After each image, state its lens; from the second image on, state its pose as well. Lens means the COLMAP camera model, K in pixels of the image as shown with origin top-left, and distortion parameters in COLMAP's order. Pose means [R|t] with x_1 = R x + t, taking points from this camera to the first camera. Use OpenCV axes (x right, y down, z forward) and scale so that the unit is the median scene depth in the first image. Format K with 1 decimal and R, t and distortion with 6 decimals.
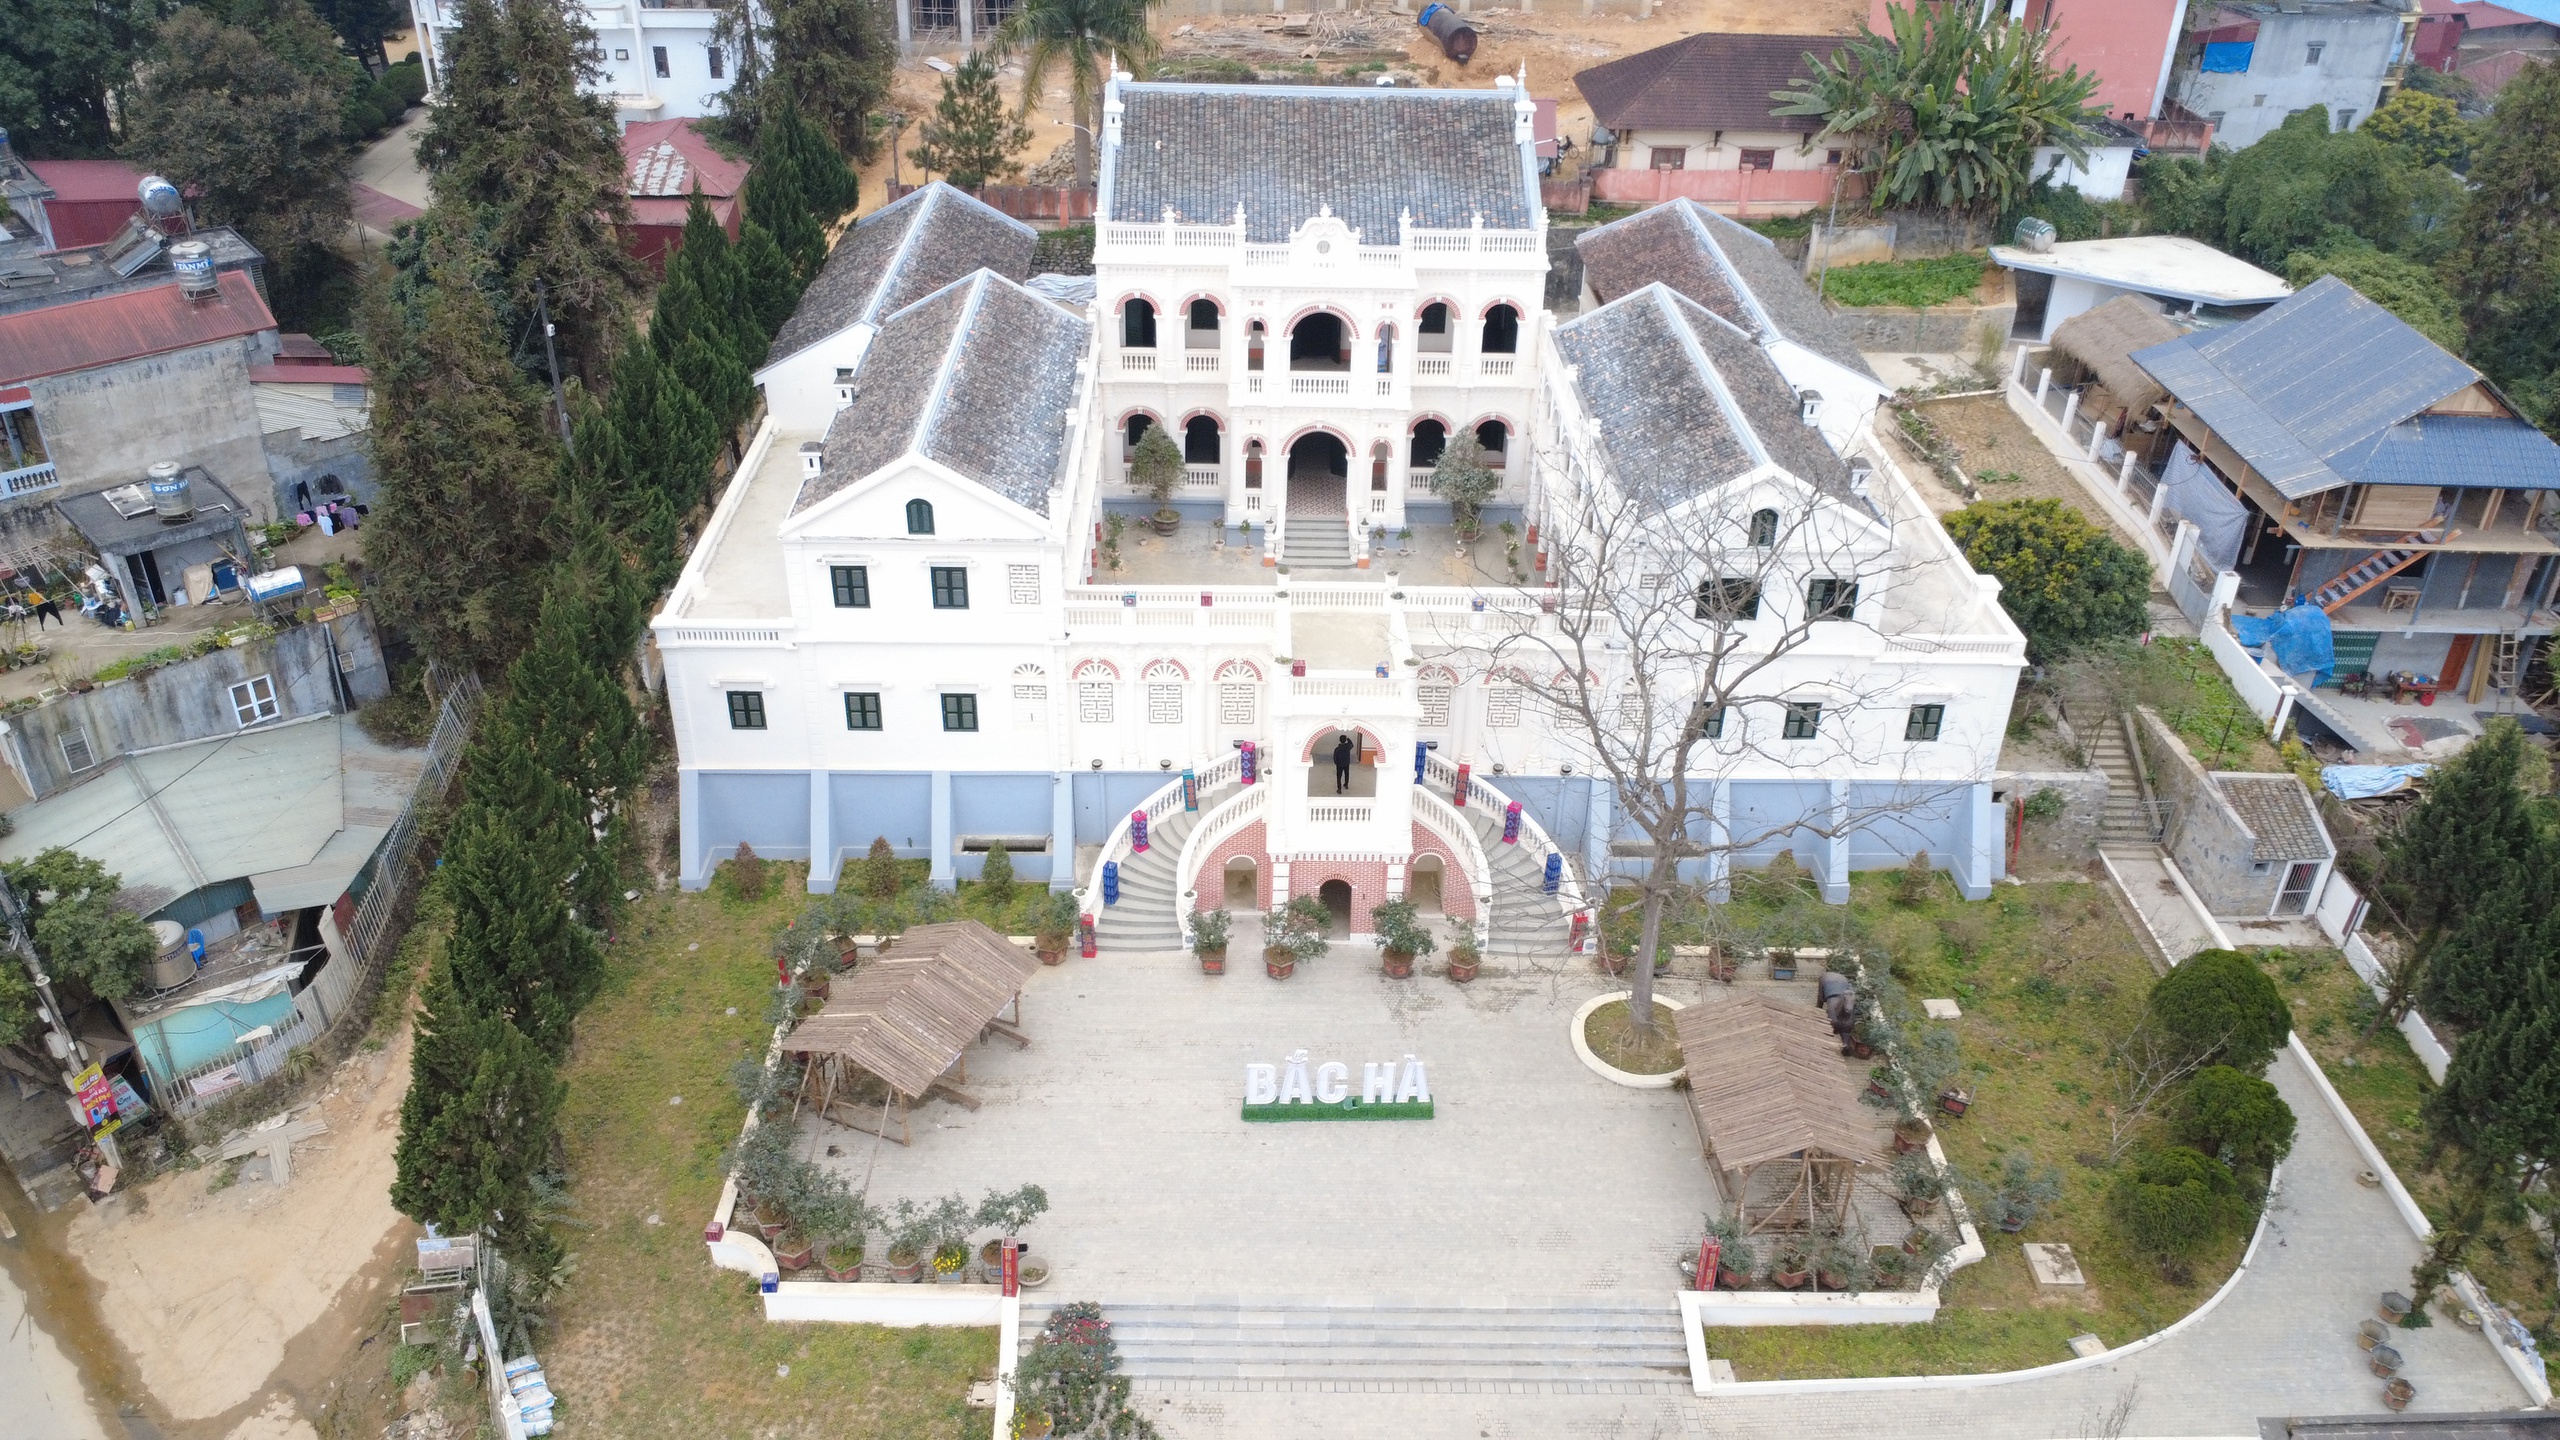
lens RADIAL K [[1913.9, 0, 1280.0], [0, 1913.9, 720.0], [0, 0, 1]] dist [0.005534, 0.005988]
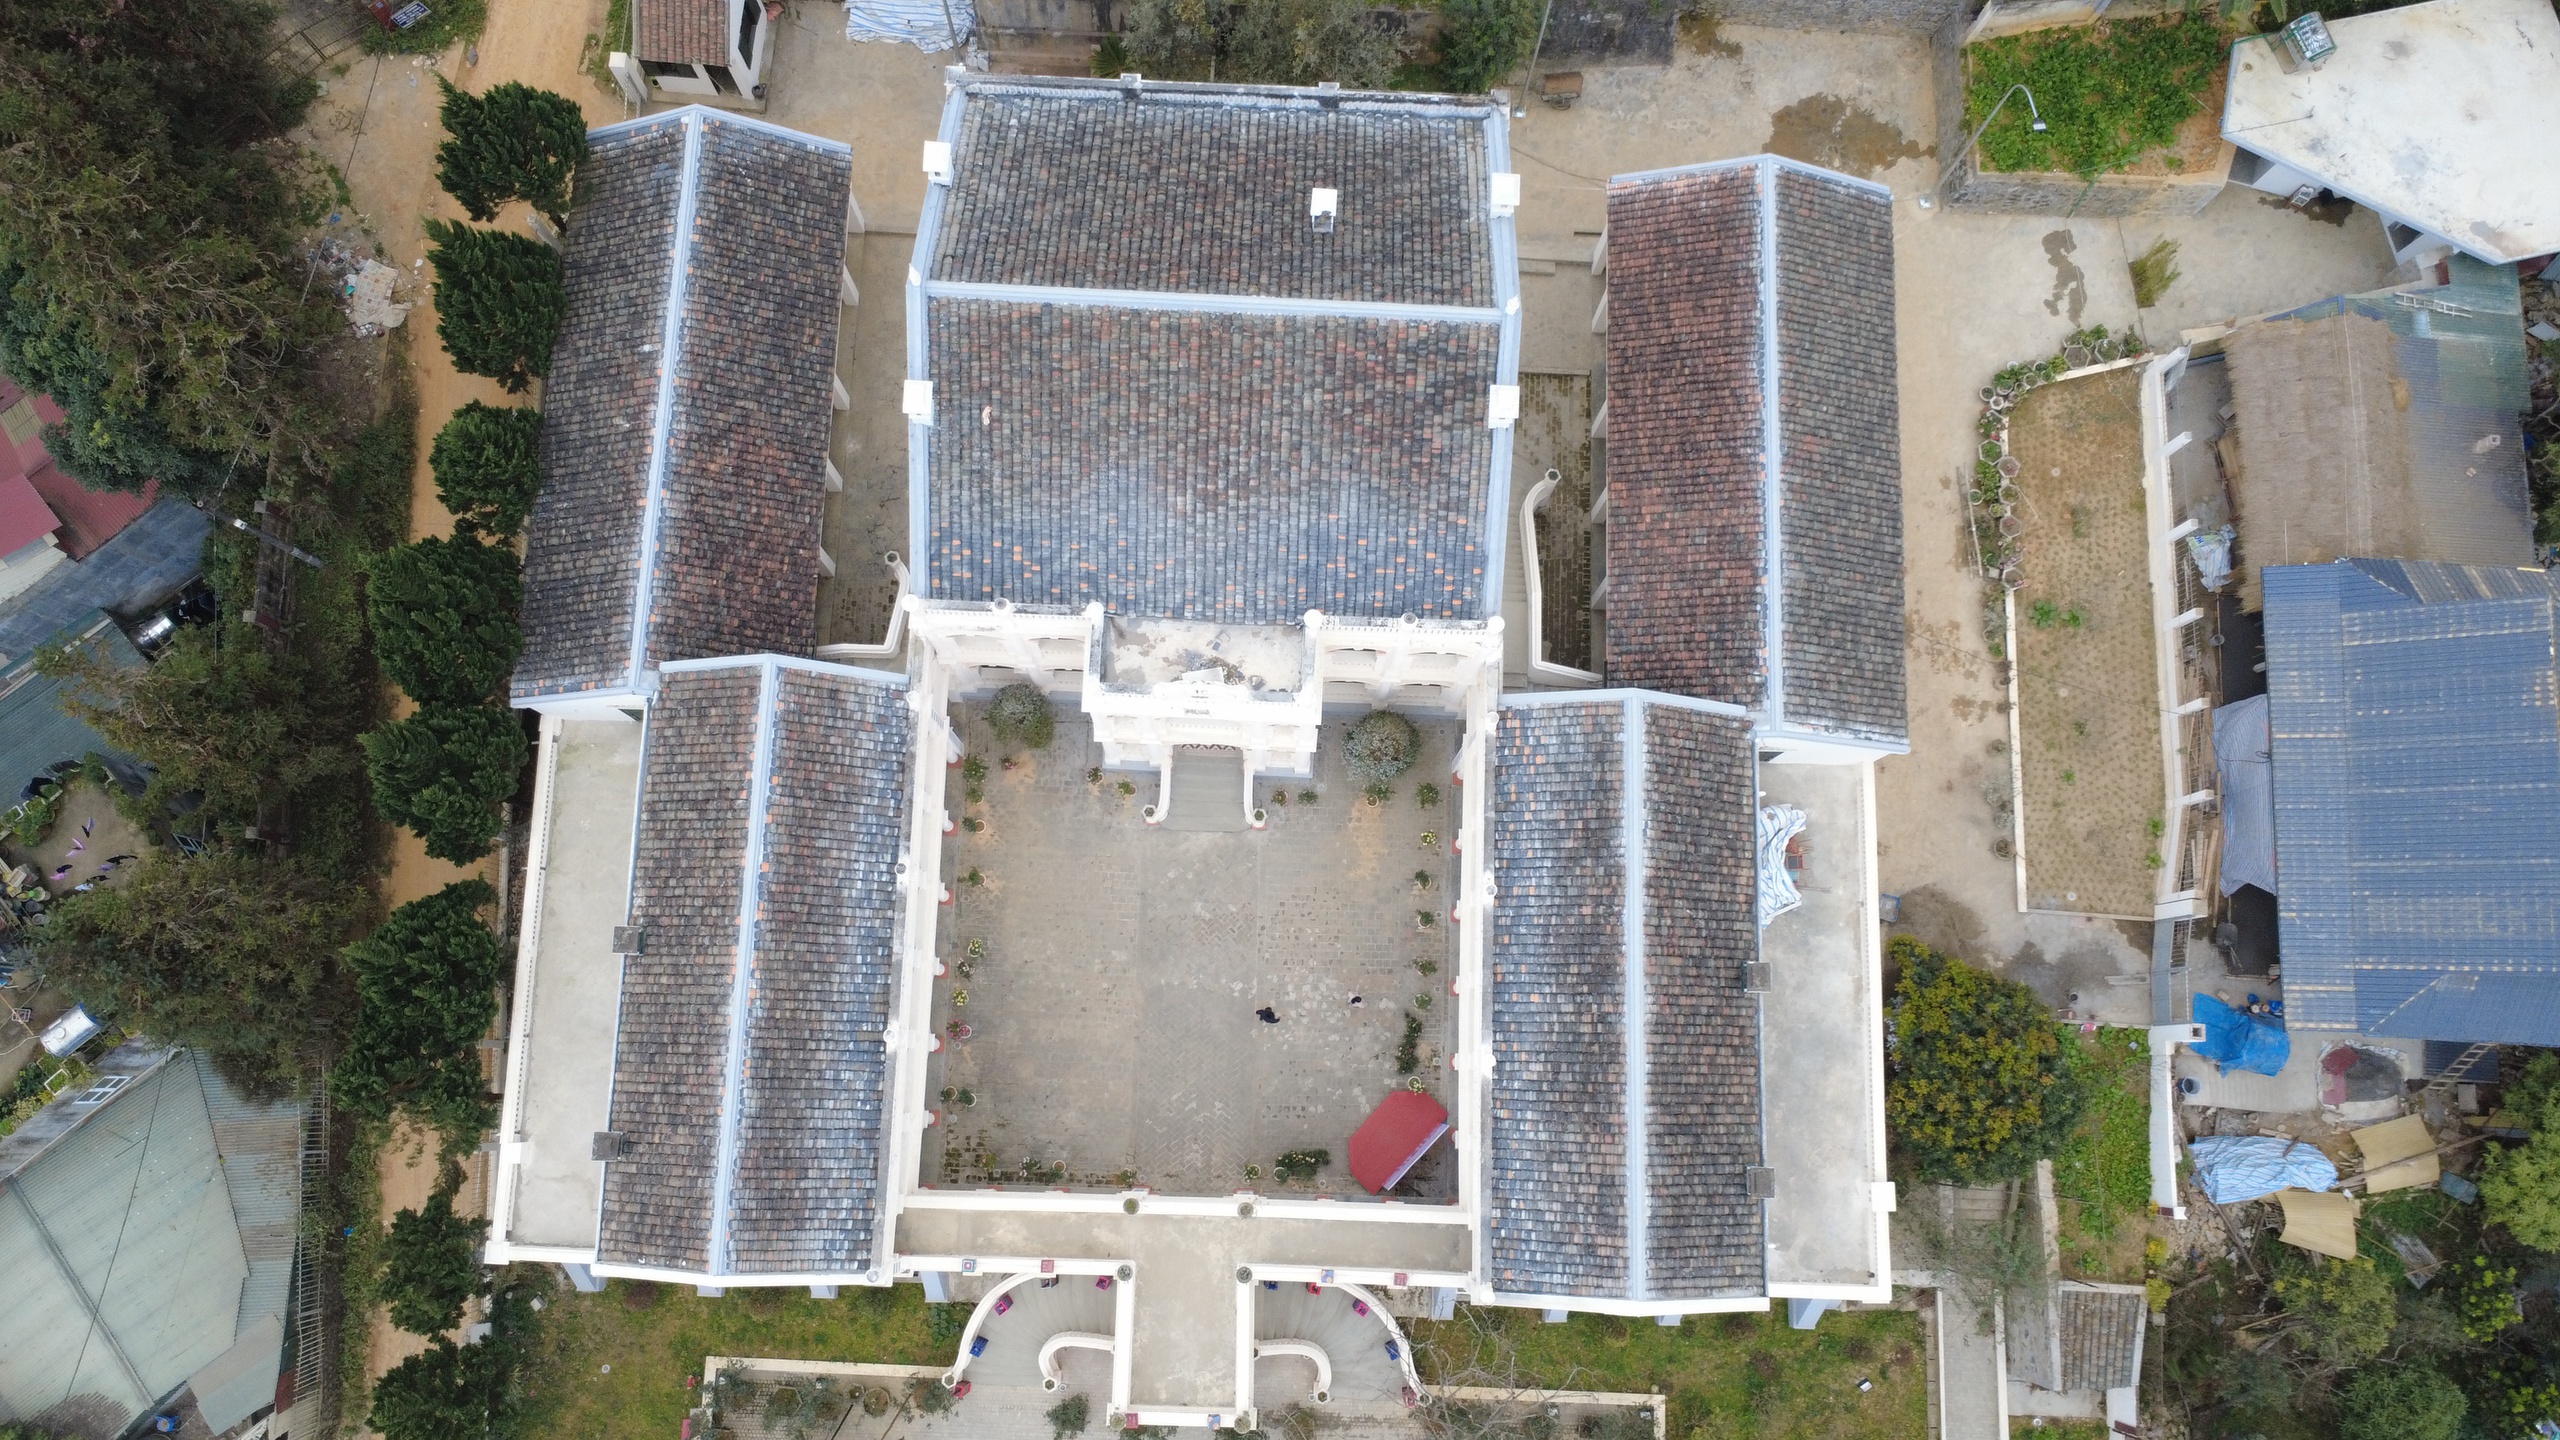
lens RADIAL K [[1913.9, 0, 1280.0], [0, 1913.9, 720.0], [0, 0, 1]] dist [0.005534, 0.005988]
pose [[0.998714, 0.049794, -0.009501, 0.061865], [-0.025696, 0.658842, 0.751842, -0.810211], [0.043697, -0.750632, 0.659274, 0.473717]]
